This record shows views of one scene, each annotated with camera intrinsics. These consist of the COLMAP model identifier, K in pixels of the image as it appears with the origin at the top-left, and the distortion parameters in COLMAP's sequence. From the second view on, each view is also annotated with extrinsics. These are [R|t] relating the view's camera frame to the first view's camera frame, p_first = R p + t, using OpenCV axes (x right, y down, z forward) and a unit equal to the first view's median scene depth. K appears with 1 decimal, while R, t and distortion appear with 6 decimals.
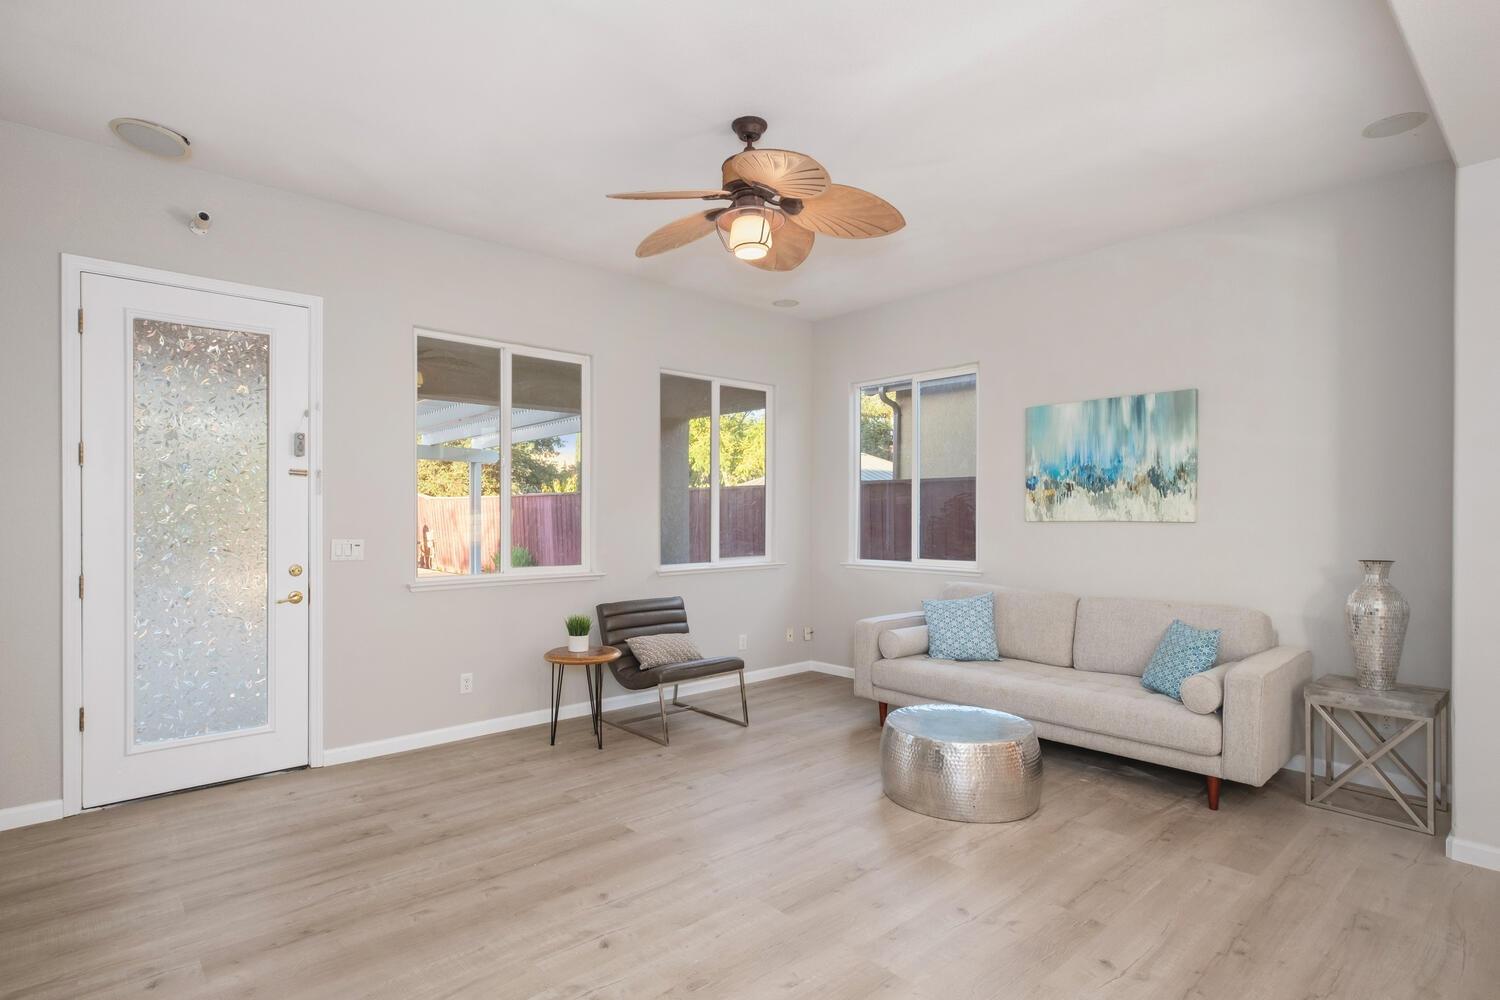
lens RADIAL K [[764.1, 0, 746.7], [0, 764.1, 509.0], [0, 0, 1]] dist [0.001238, 0.000120]
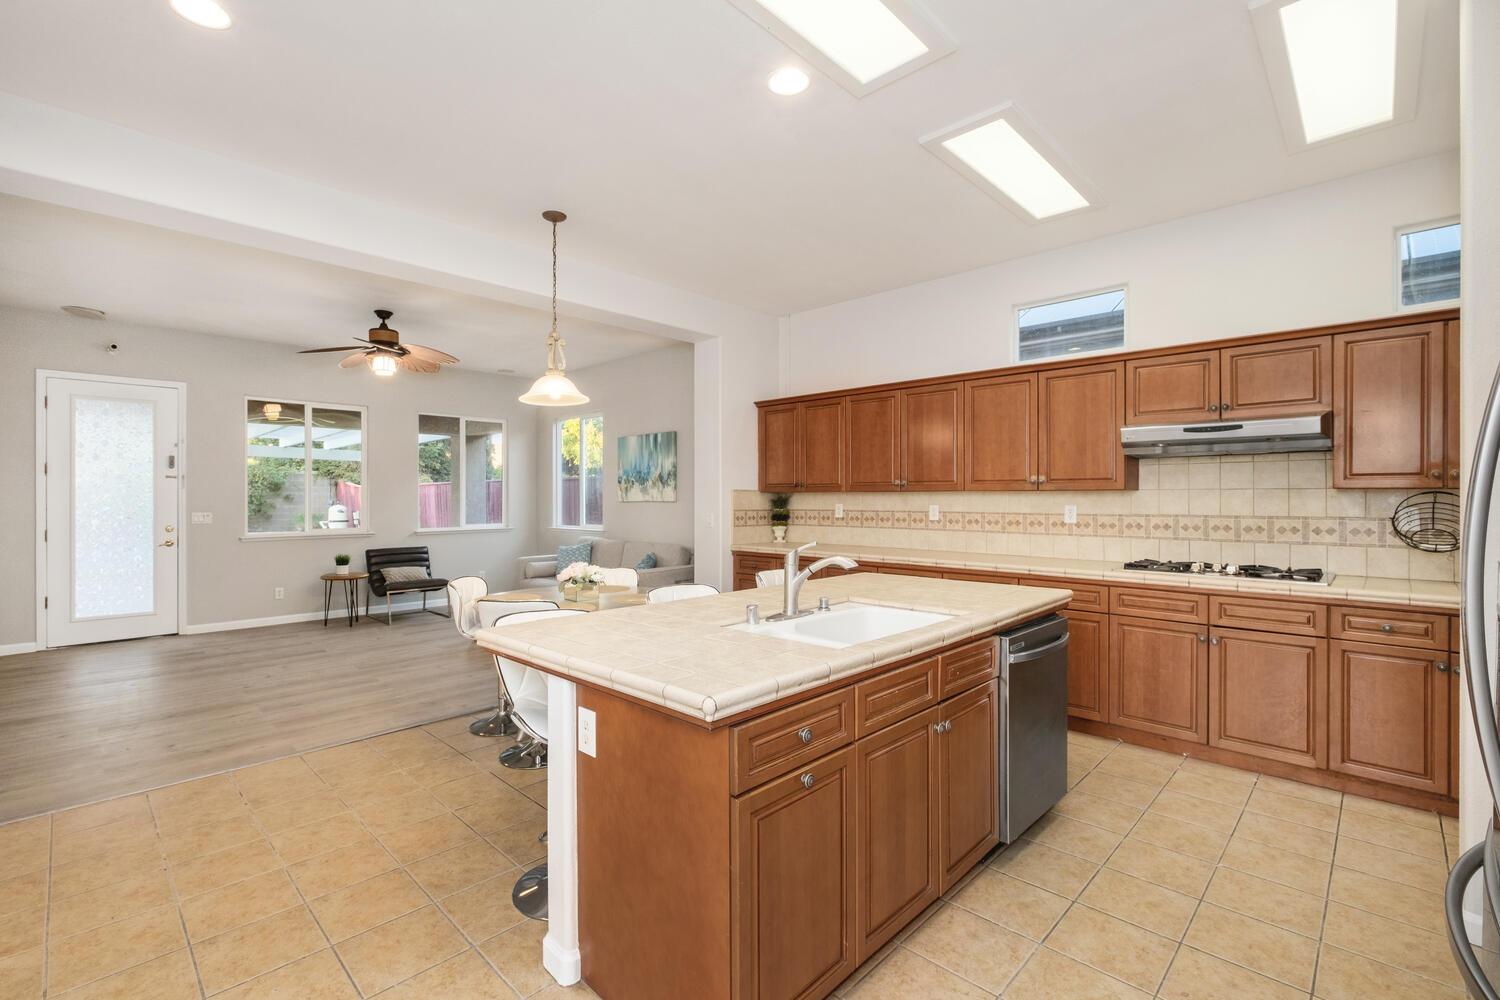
lens RADIAL K [[669.5, 0, 744.0], [0, 669.5, 492.0], [0, 0, 1]] dist [-0.001841, -0.000155]
pose [[0.998095, -0.002787, 0.061636, 0.653688], [0.002864, 0.999995, -0.001168, -0.003888], [-0.061632, 0.001342, 0.998098, -0.662123]]
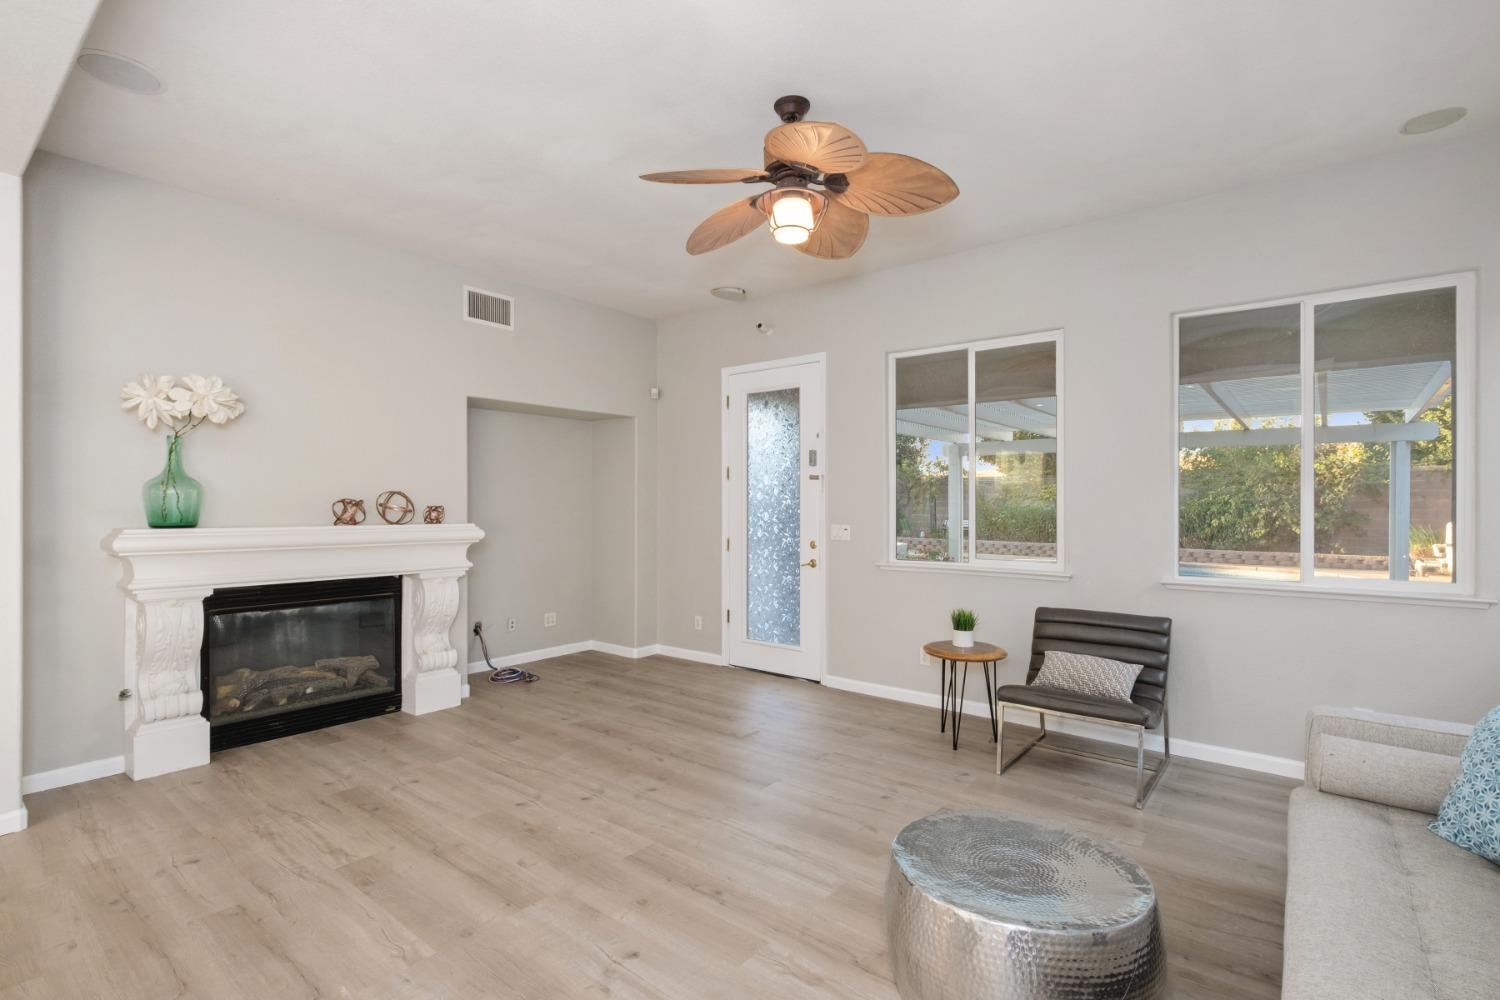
lens RADIAL K [[714.7, 0, 732.7], [0, 714.7, 502.8], [0, 0, 1]] dist [0.000139, -0.000038]
pose [[0.145335, -0.002381, -0.989380, 0.667176], [0.001312, 0.999997, -0.002214, 0.003302], [0.989382, -0.000976, 0.145338, 0.594571]]
